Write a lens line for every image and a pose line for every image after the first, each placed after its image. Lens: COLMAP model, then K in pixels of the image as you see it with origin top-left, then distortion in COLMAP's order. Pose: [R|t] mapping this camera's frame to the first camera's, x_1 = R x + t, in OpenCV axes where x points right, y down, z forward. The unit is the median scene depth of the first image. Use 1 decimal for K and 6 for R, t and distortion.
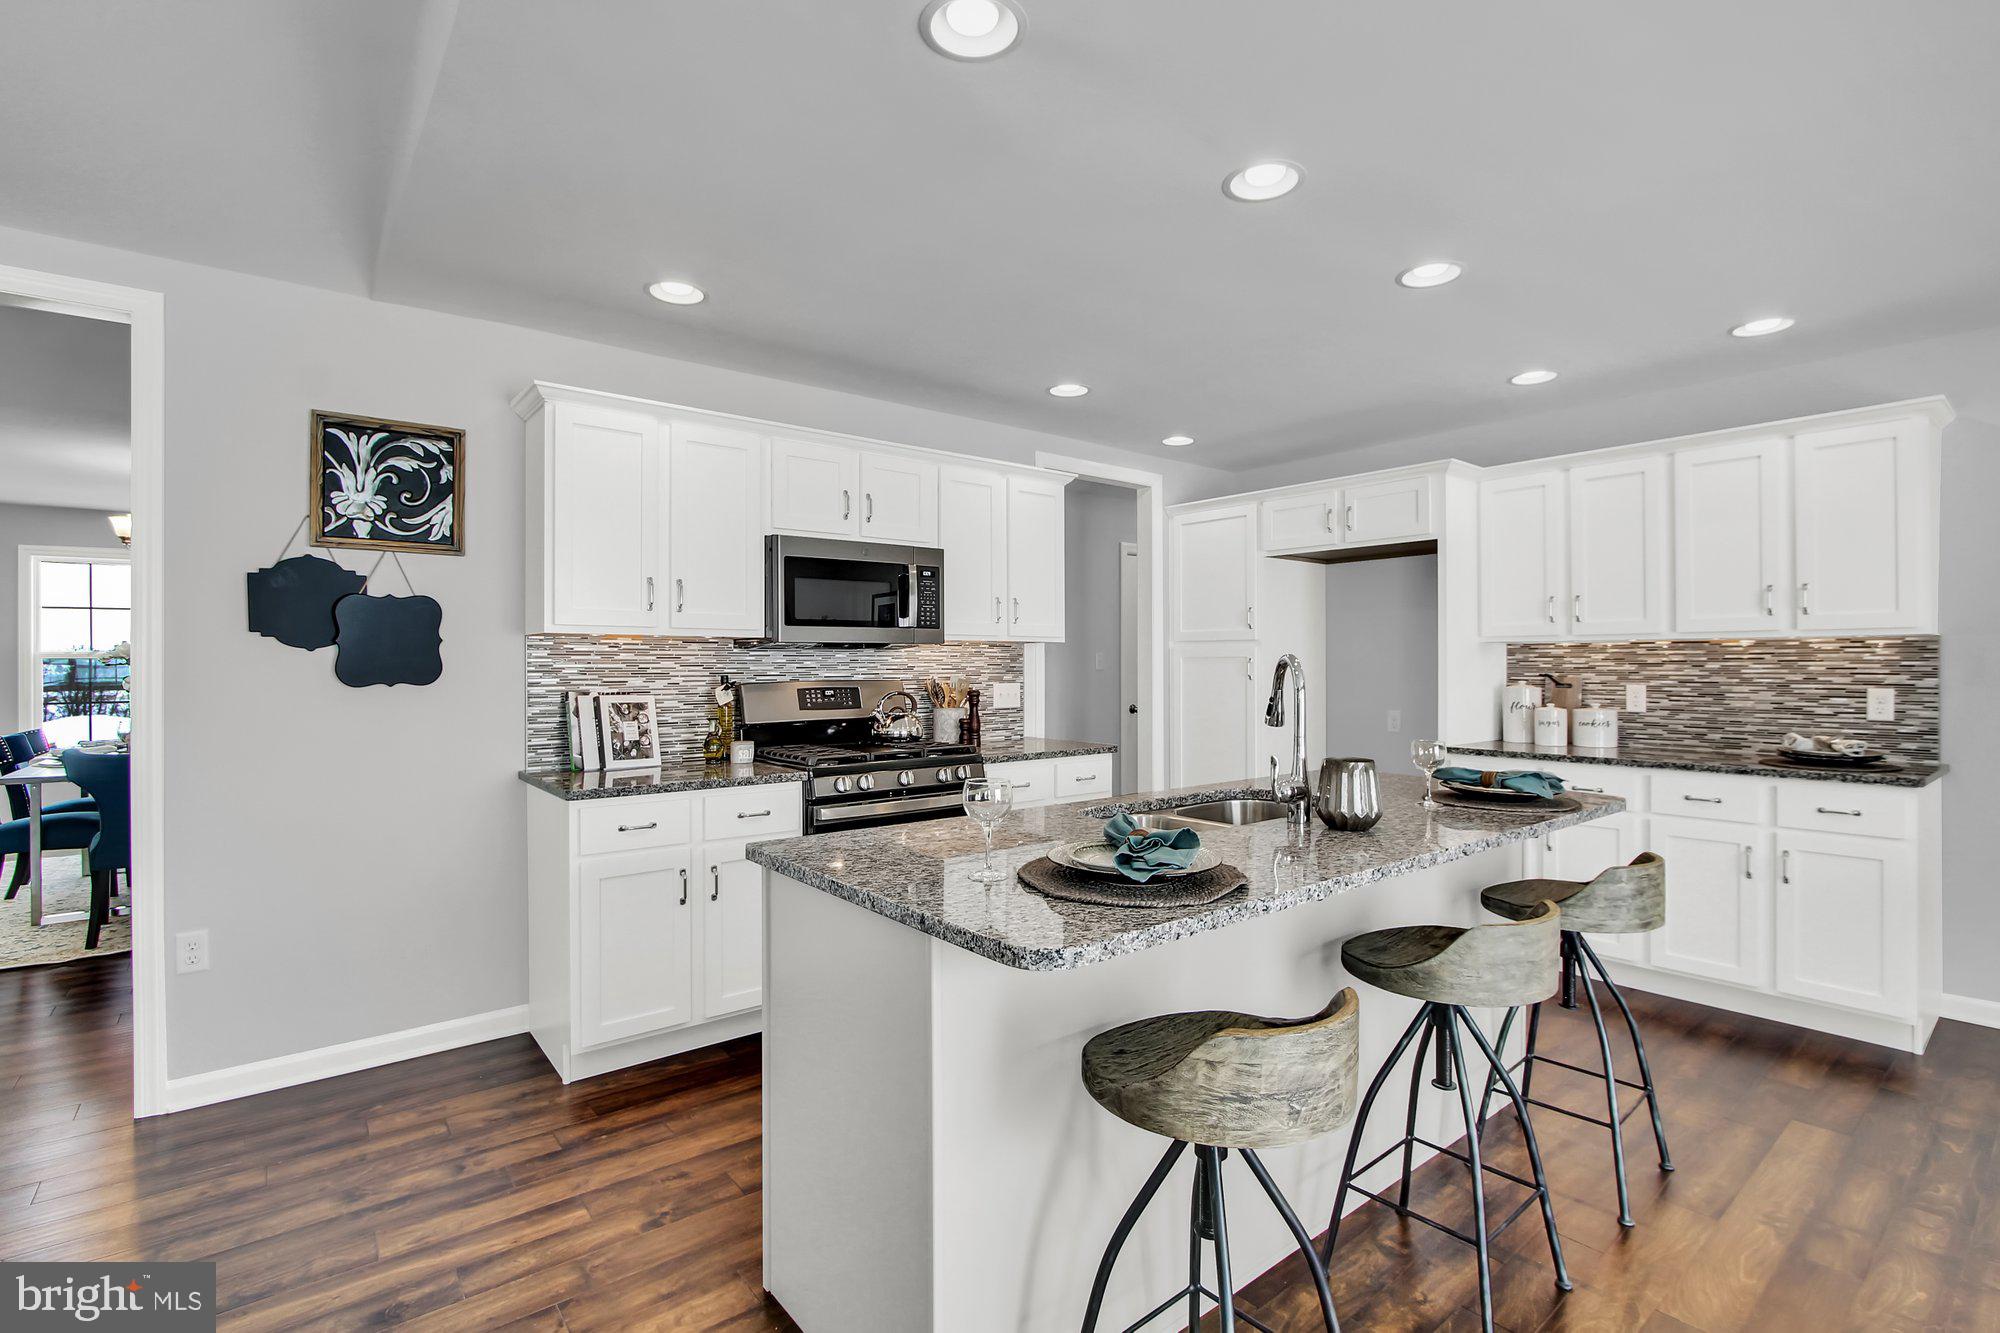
lens RADIAL K [[909.6, 0, 995.4], [0, 909.6, 668.7], [0, 0, 1]] dist [-0.032368, 0.001906]
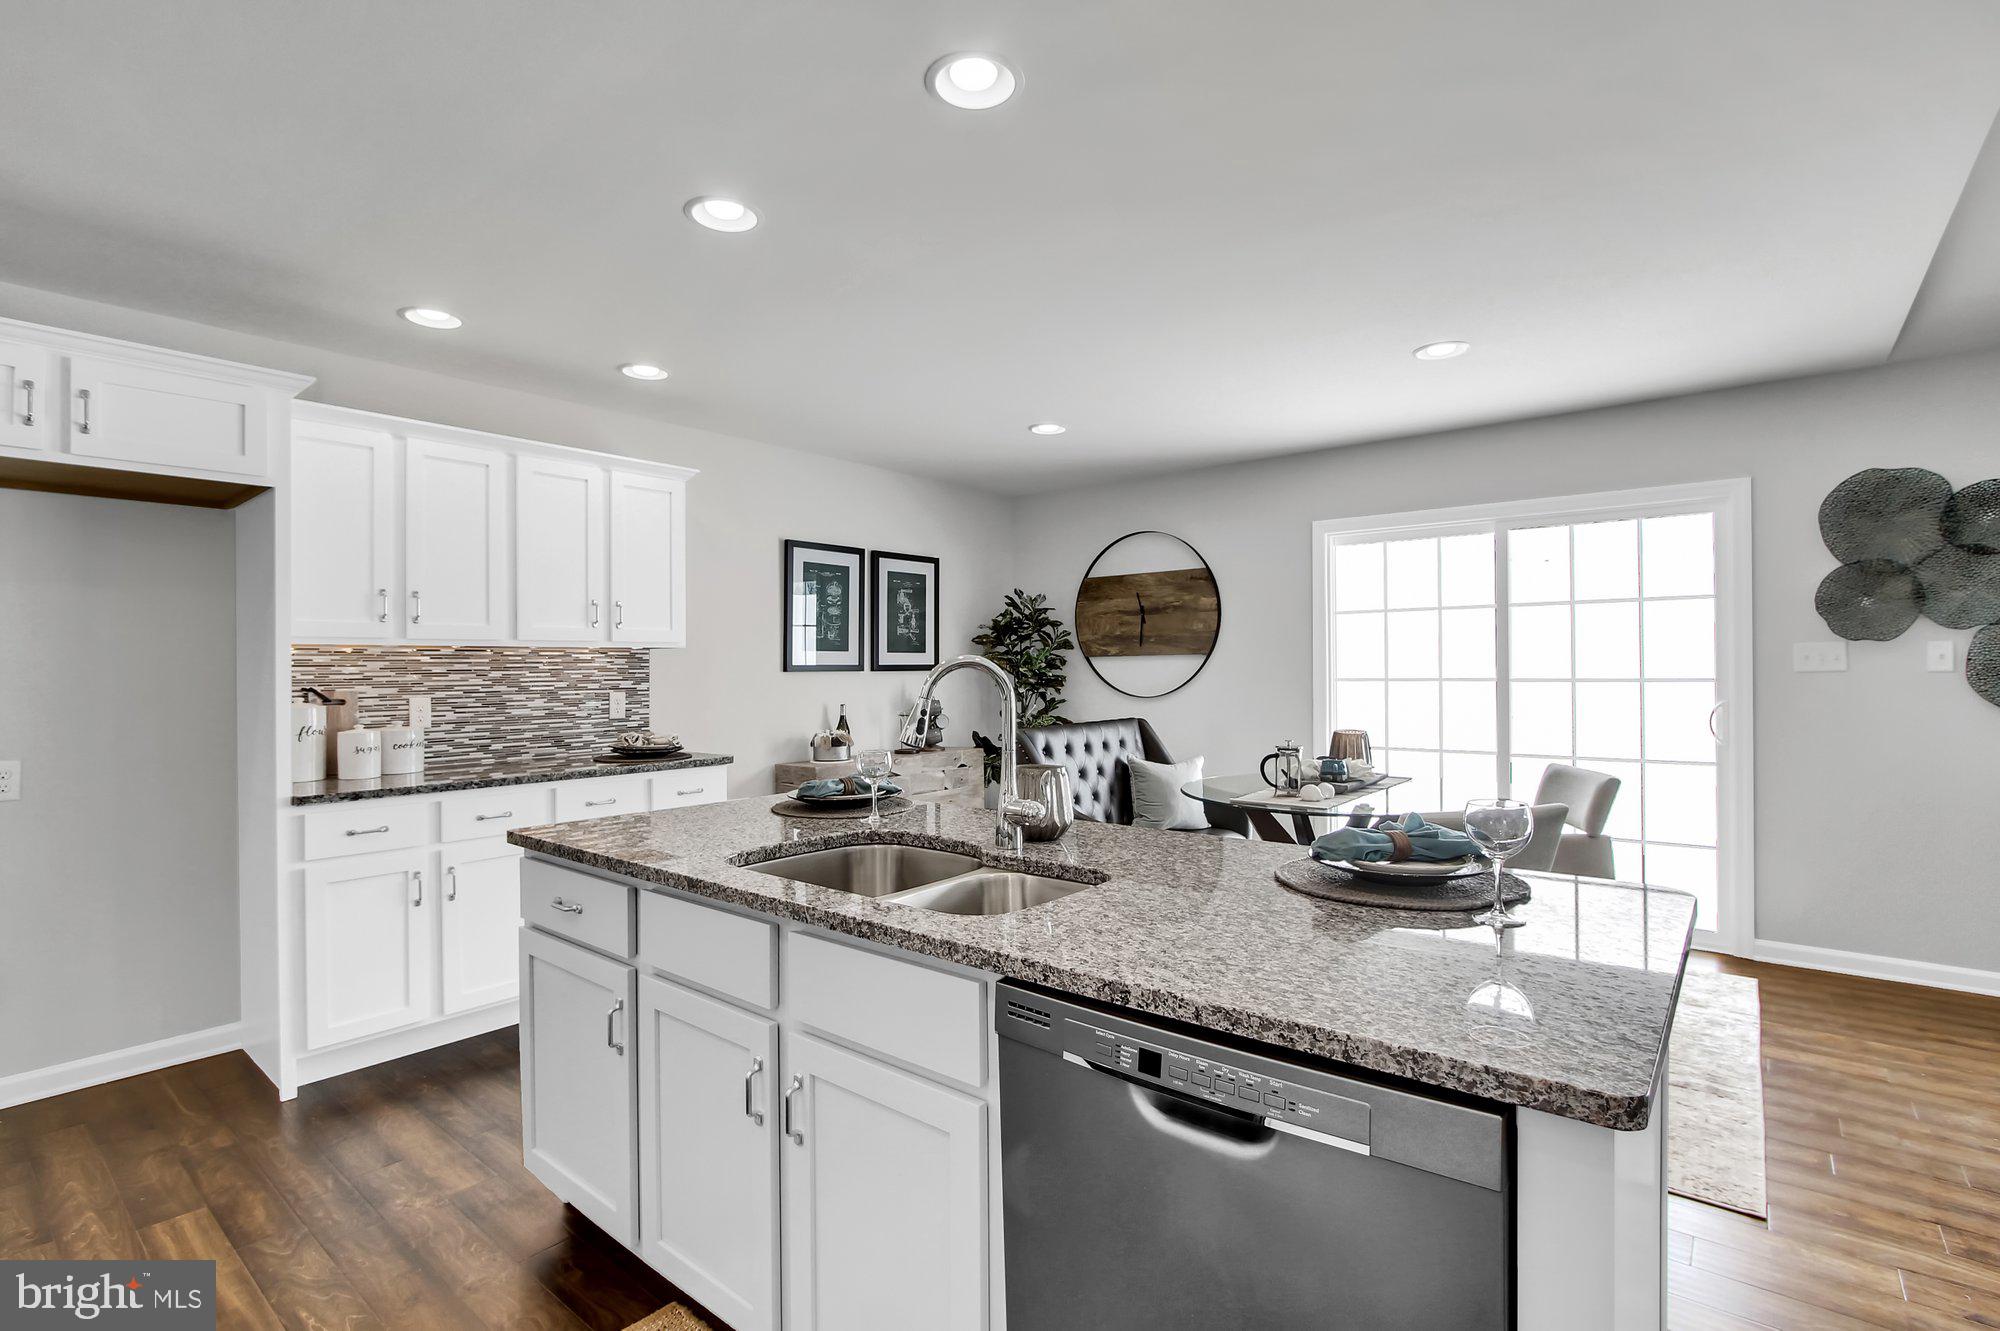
lens RADIAL K [[909.6, 0, 1059.0], [0, 909.6, 655.9], [0, 0, 1]] dist [-0.032368, 0.001906]
pose [[-0.263665, 0.011985, 0.964540, -0.327195], [0.010976, 0.999895, -0.009424, -0.008301], [-0.964552, 0.008102, -0.263769, 0.690276]]
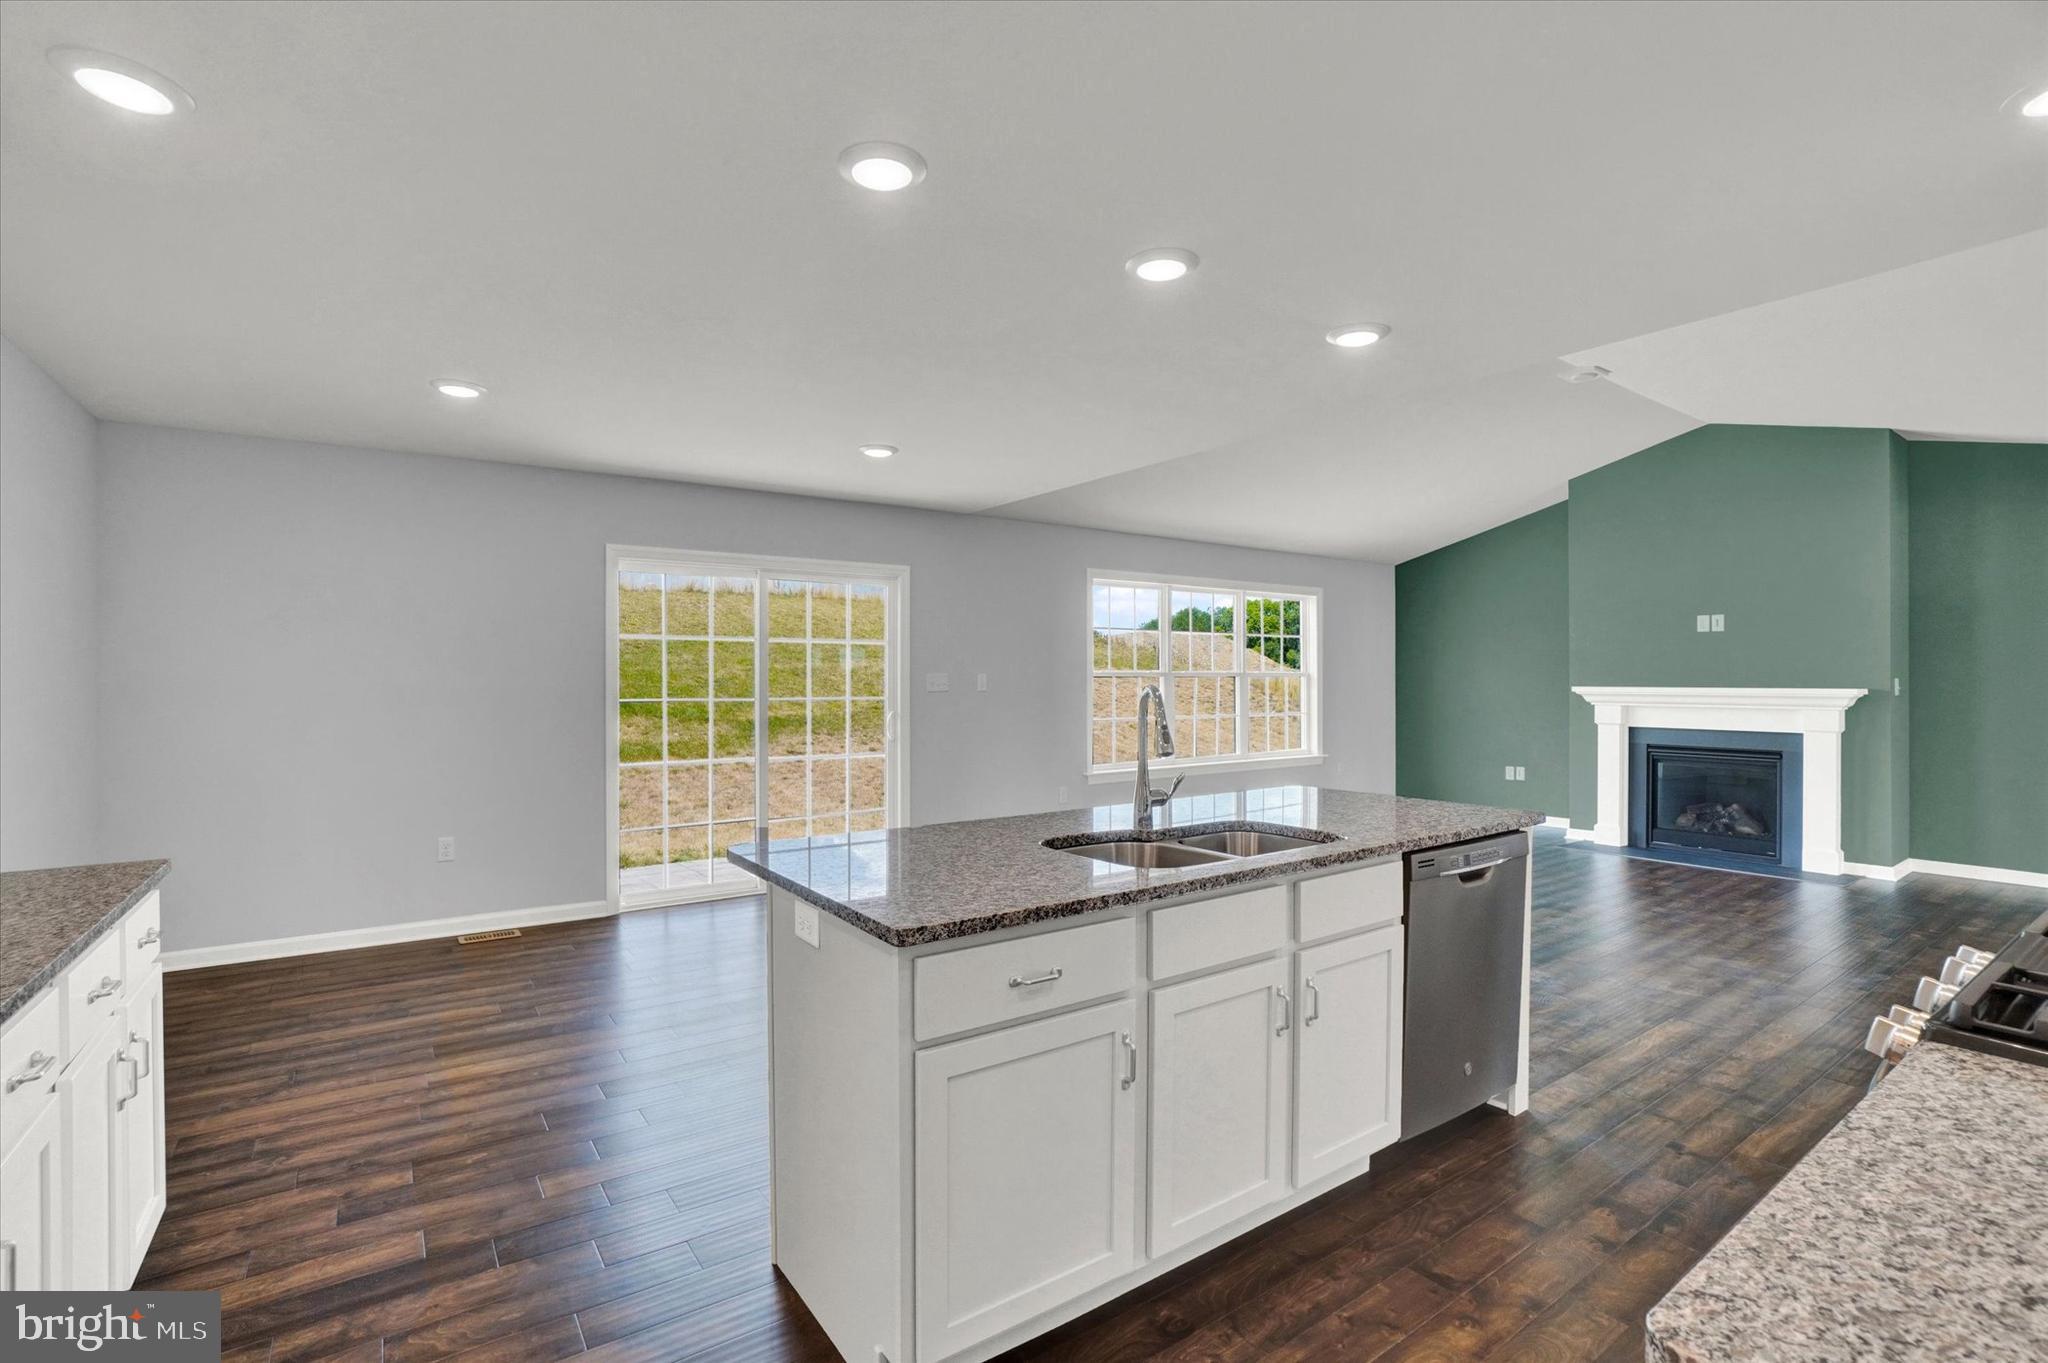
lens RADIAL K [[931.4, 0, 1016.2], [0, 931.4, 661.2], [0, 0, 1]] dist [-0.032368, 0.001906]
pose [[-0.998451, 0.004924, 0.055417, 0.246617], [0.004195, 0.999903, -0.013274, -0.025808], [-0.055477, -0.013021, -0.998375, 1.311486]]
